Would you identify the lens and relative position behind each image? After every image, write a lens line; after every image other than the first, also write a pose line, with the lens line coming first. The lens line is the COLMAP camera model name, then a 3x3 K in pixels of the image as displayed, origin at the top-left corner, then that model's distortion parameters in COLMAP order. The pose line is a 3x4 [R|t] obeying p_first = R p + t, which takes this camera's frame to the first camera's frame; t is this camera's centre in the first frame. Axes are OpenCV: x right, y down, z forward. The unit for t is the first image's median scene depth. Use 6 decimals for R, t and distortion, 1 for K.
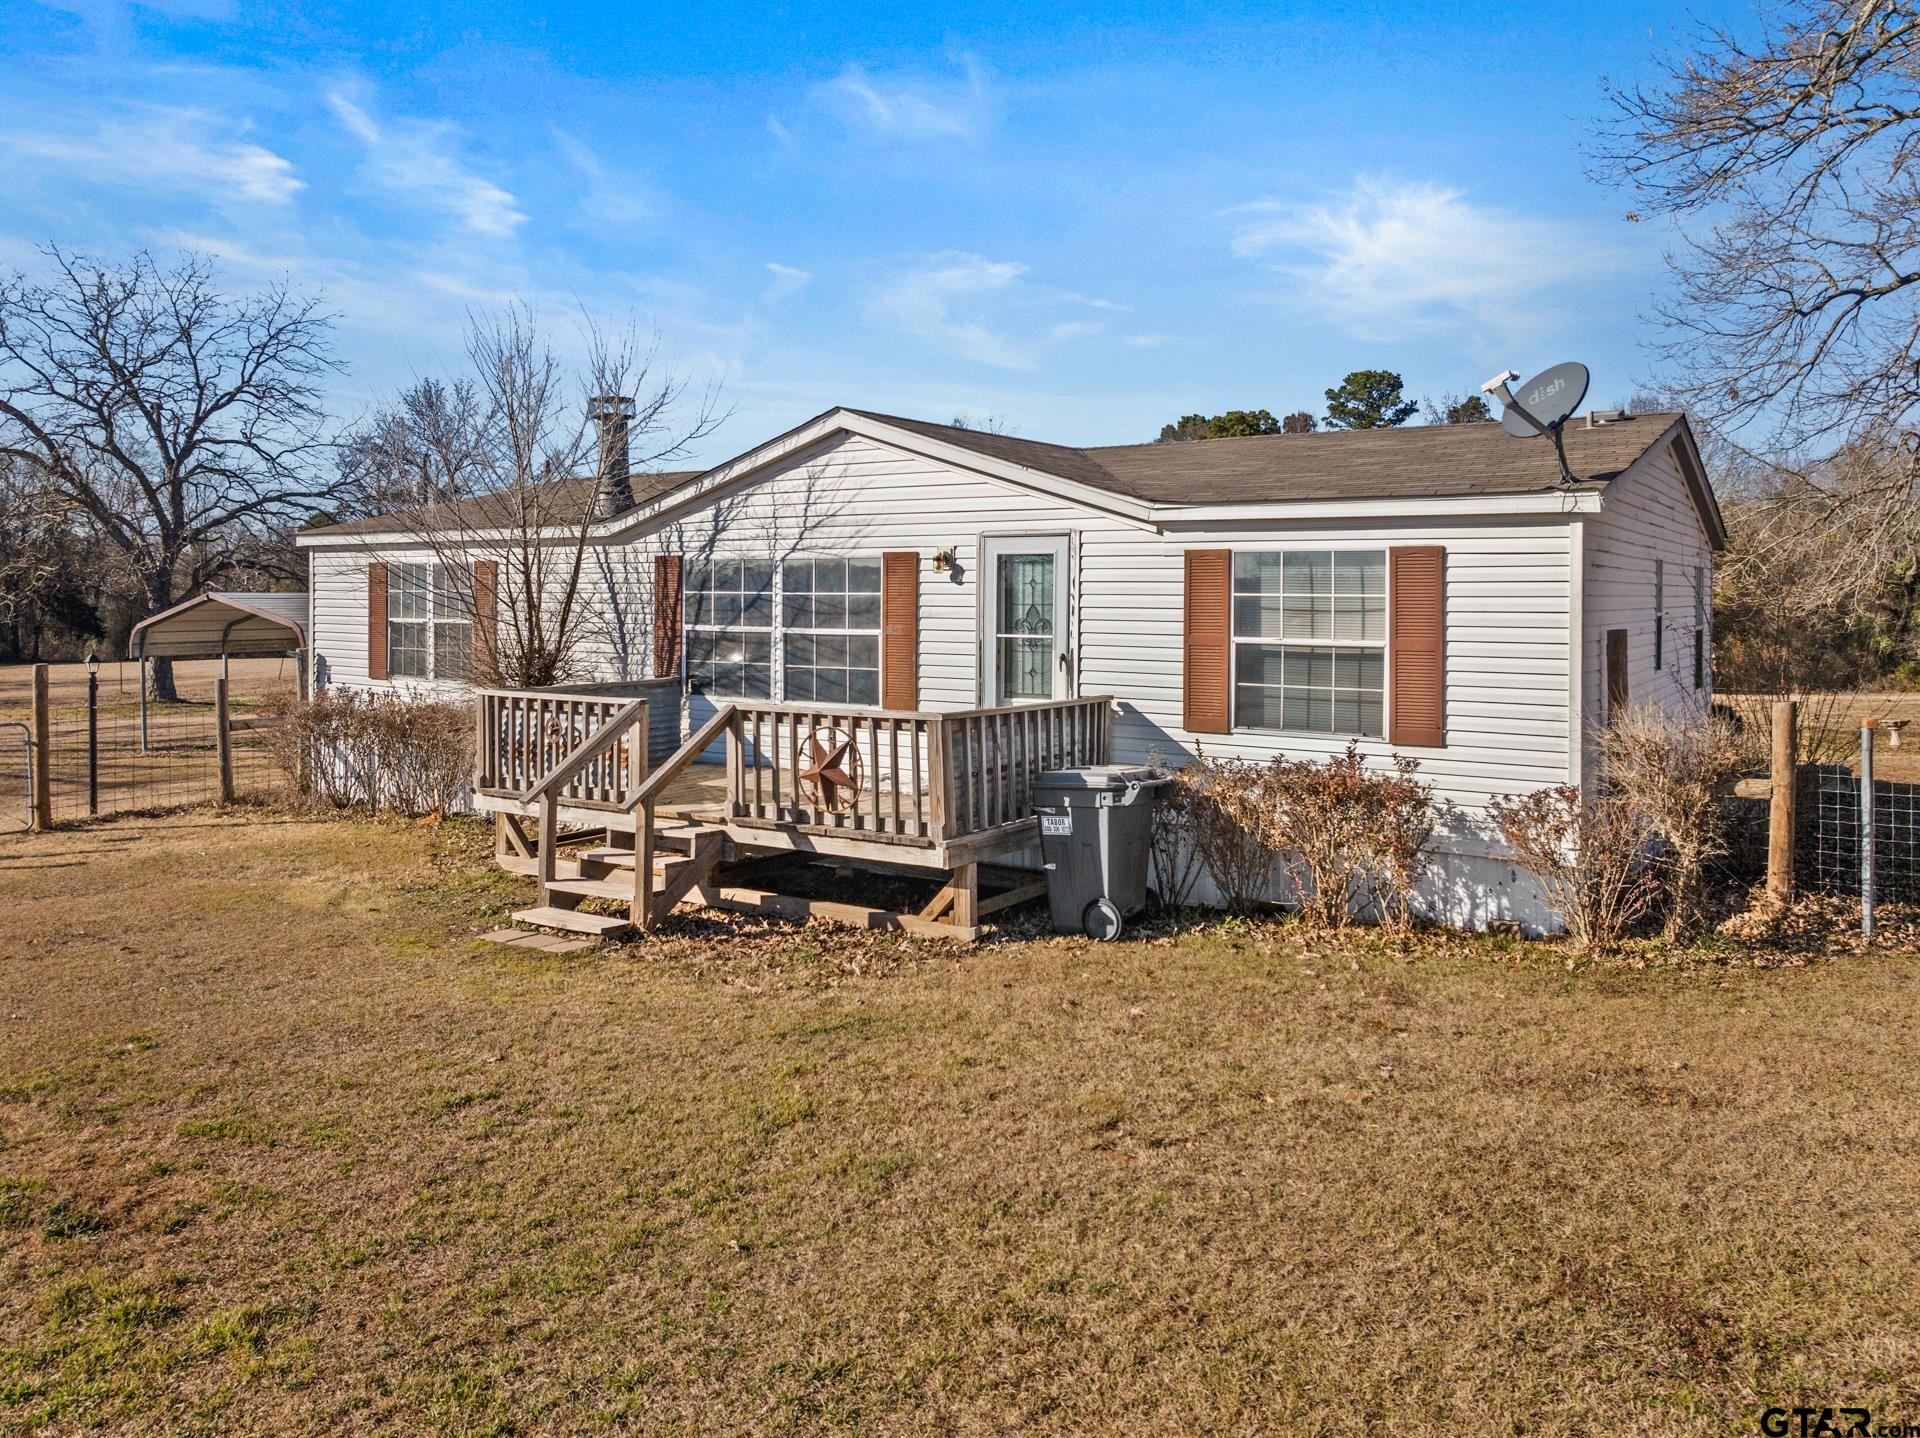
lens RADIAL K [[1395.3, 0, 960.0], [0, 1395.3, 719.0], [0, 0, 1]] dist [-0.001554, -0.000732]
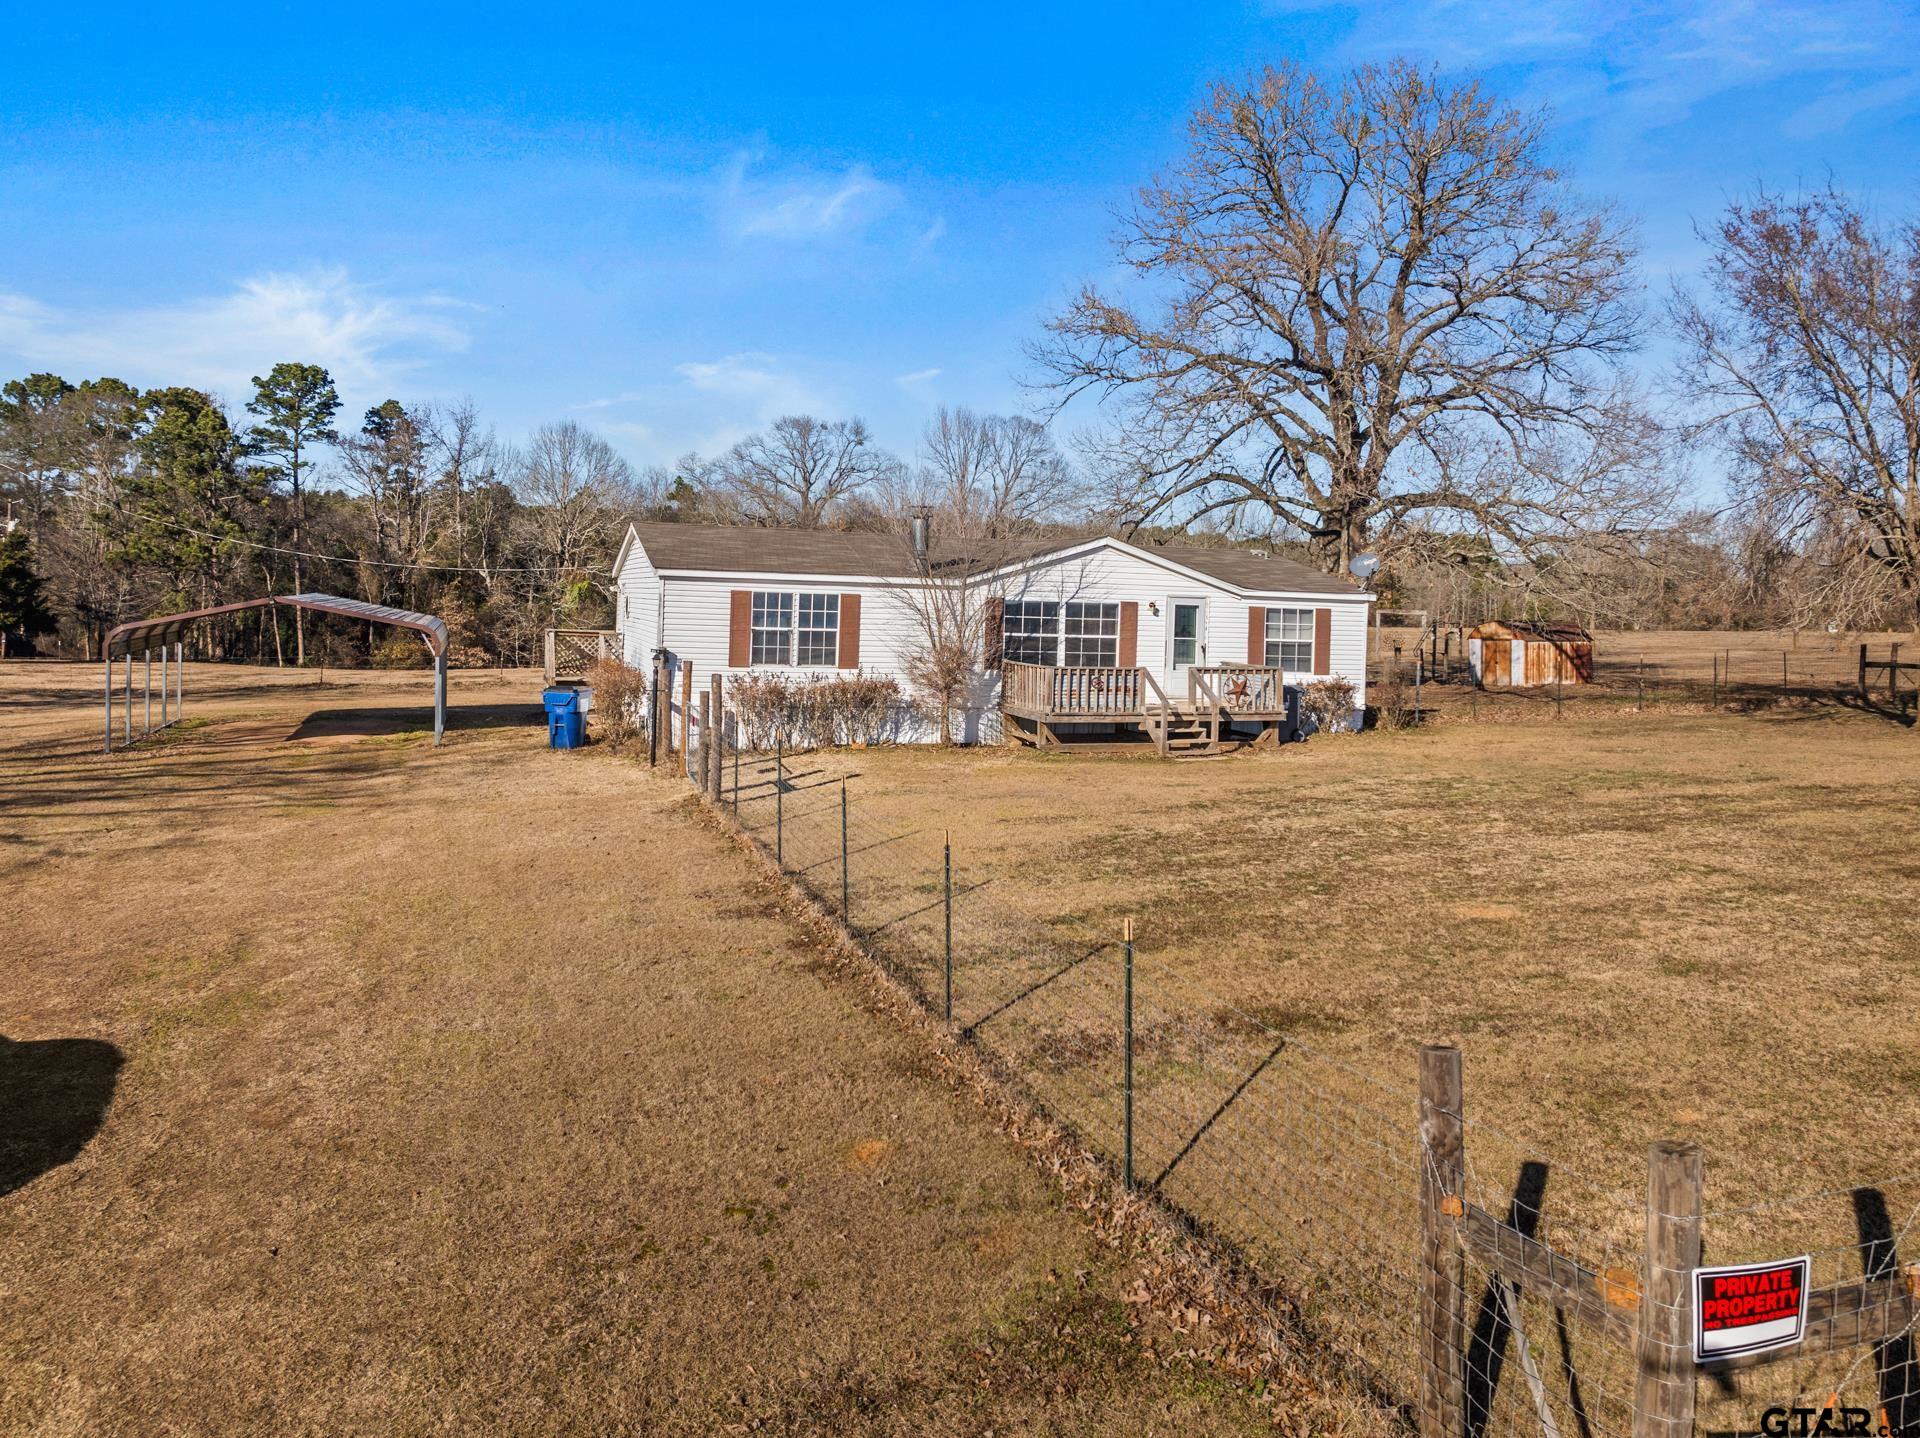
lens RADIAL K [[1395.3, 0, 960.0], [0, 1395.3, 719.0], [0, 0, 1]] dist [-0.001554, -0.000732]
pose [[0.647101, -0.050099, 0.760756, -1.826091], [0.042413, 0.998659, 0.029689, -0.007897], [-0.761223, 0.013054, 0.648358, -0.235530]]
